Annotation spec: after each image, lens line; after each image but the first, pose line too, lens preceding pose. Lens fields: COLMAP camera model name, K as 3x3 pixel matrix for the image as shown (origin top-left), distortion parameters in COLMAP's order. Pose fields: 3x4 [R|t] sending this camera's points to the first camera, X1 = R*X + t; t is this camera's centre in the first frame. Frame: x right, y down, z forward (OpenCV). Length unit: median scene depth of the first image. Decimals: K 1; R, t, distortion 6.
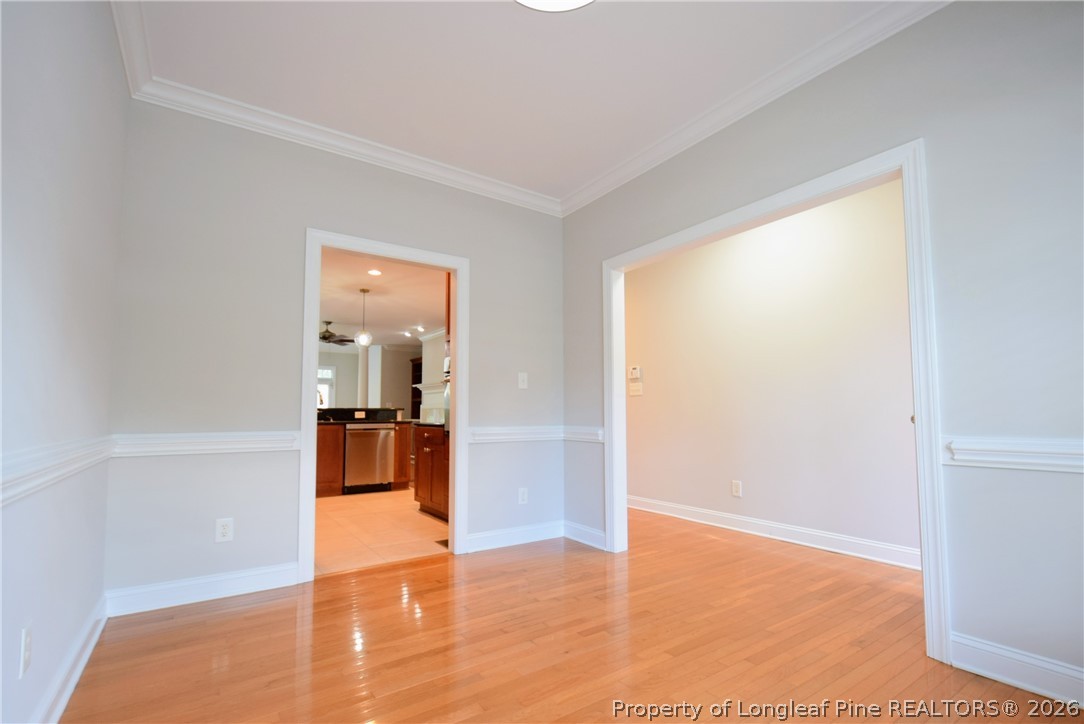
lens RADIAL K [[488.7, 0, 542.8], [0, 488.7, 383.6], [0, 0, 1]] dist [0.000720, 0.000233]
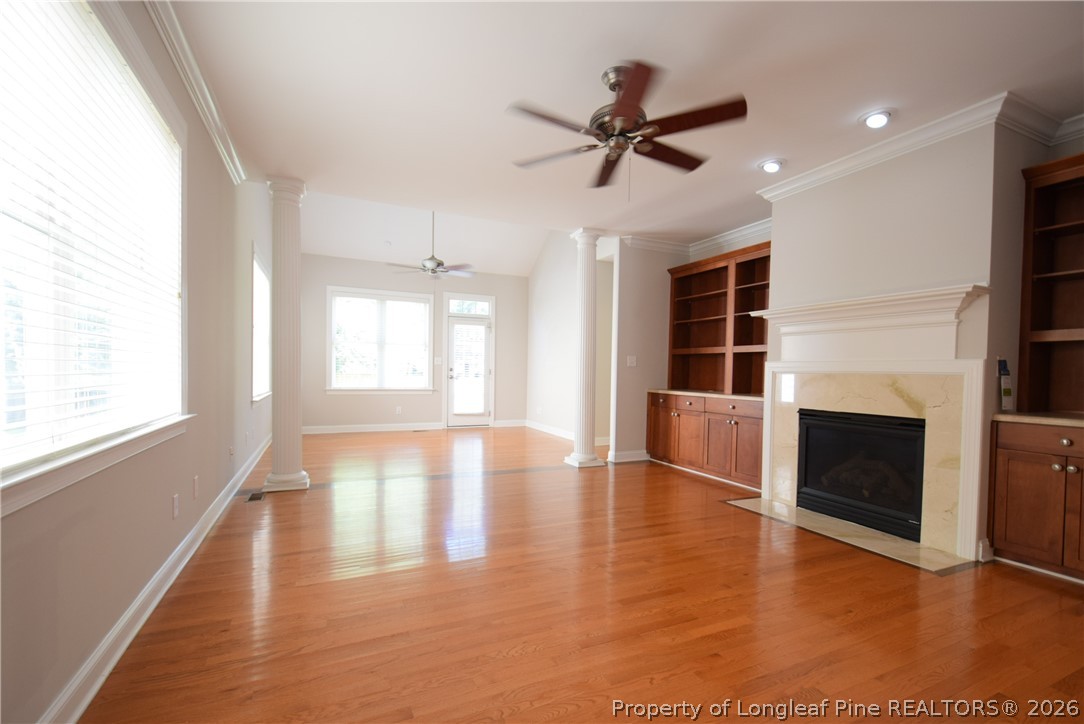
lens RADIAL K [[482.9, 0, 543.5], [0, 482.9, 382.6], [0, 0, 1]] dist [0.000885, -0.000227]
pose [[0.984291, 0.021737, -0.175212, -0.308044], [-0.006229, 0.996050, 0.088579, 0.022195], [0.176445, -0.086096, 0.980538, 0.495235]]
